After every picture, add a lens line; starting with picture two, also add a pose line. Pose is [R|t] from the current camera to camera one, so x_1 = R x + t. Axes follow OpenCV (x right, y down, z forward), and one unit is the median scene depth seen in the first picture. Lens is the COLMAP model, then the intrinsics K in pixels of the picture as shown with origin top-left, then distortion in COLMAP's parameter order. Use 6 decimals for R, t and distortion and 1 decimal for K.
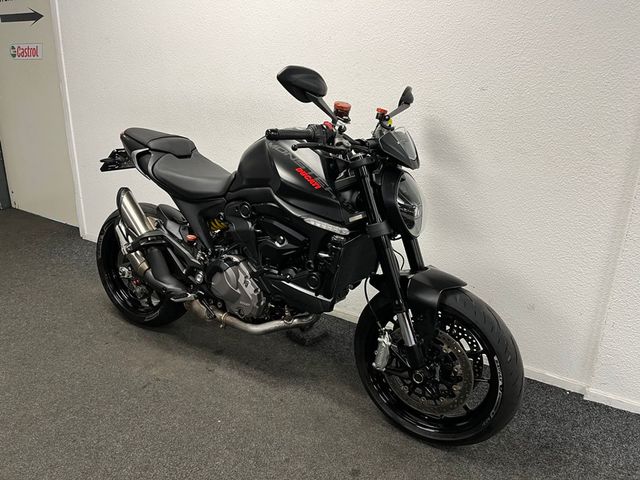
lens RADIAL K [[477.8, 0, 320.2], [0, 477.8, 238.6], [0, 0, 1]] dist [0.035634, -0.029571]
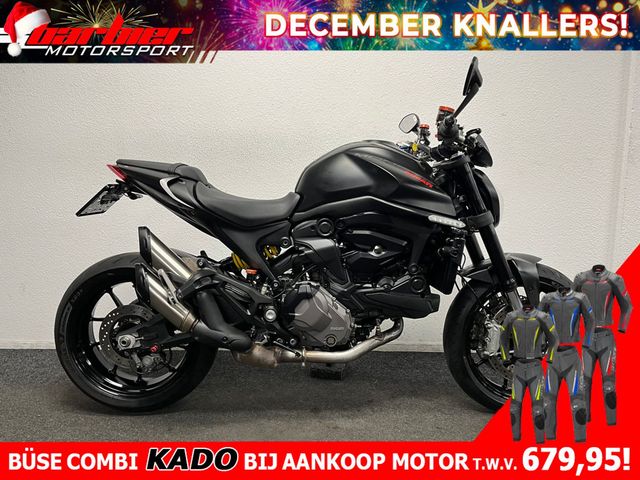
lens RADIAL K [[477.8, 0, 314.2], [0, 477.8, 244.3], [0, 0, 1]] dist [0.035634, -0.029571]
pose [[0.855689, -0.094818, 0.508729, -0.643492], [0.184170, 0.974505, -0.128147, 0.088088], [-0.483609, 0.203347, 0.851336, 0.208171]]
